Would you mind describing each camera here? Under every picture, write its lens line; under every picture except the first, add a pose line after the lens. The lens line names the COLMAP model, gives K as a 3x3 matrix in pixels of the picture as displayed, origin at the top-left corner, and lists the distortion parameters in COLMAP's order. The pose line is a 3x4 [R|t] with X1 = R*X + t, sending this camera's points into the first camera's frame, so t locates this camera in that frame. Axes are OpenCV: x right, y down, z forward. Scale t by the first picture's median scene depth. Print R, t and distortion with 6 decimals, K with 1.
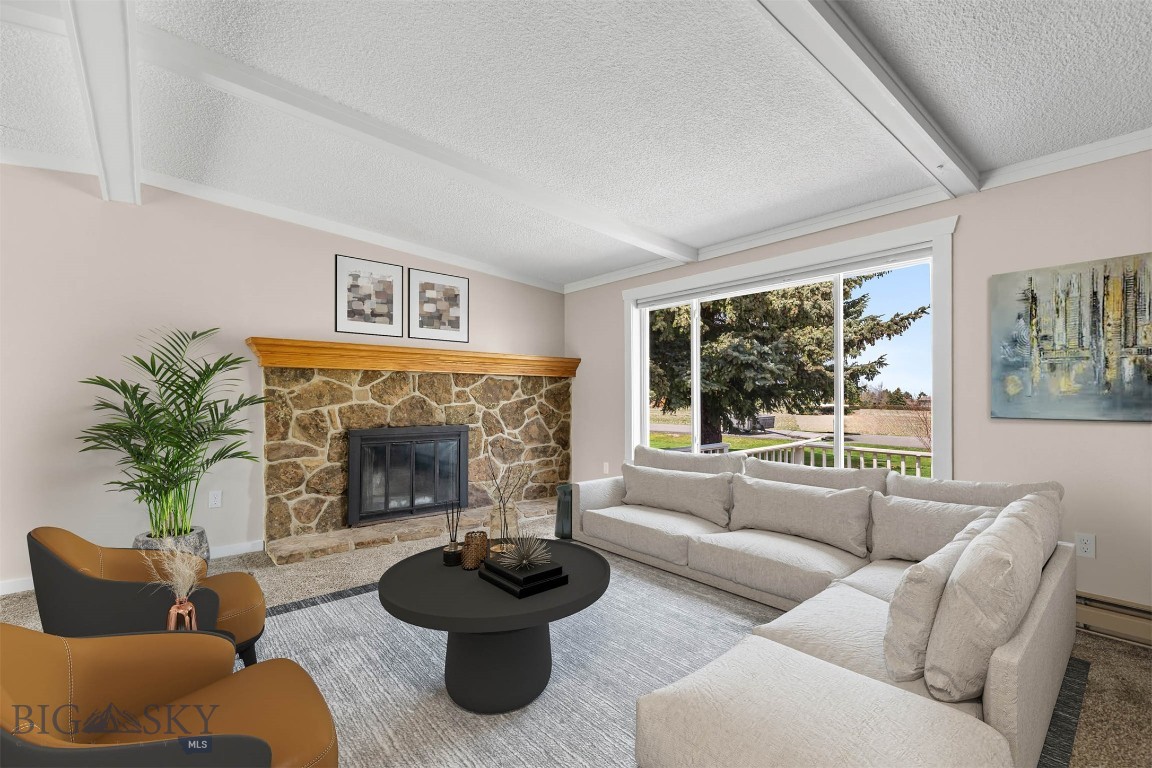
lens RADIAL K [[514.8, 0, 576.2], [0, 514.8, 388.2], [0, 0, 1]] dist [0.000945, -0.000136]
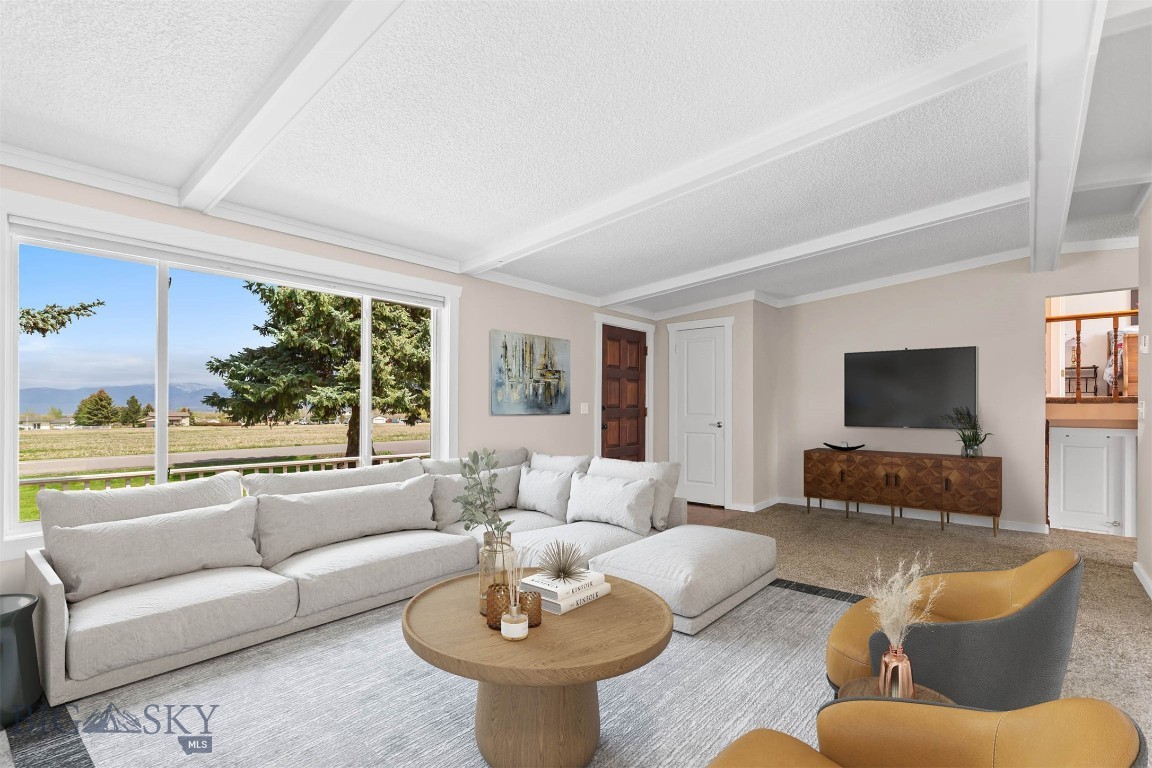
lens RADIAL K [[482.5, 0, 574.5], [0, 482.5, 411.0], [0, 0, 1]] dist [0.000556, -0.000015]
pose [[-0.122255, -0.002641, 0.992495, -0.762002], [-0.010944, 0.999939, 0.001313, 0.039506], [-0.992438, -0.010701, -0.122276, 0.926335]]
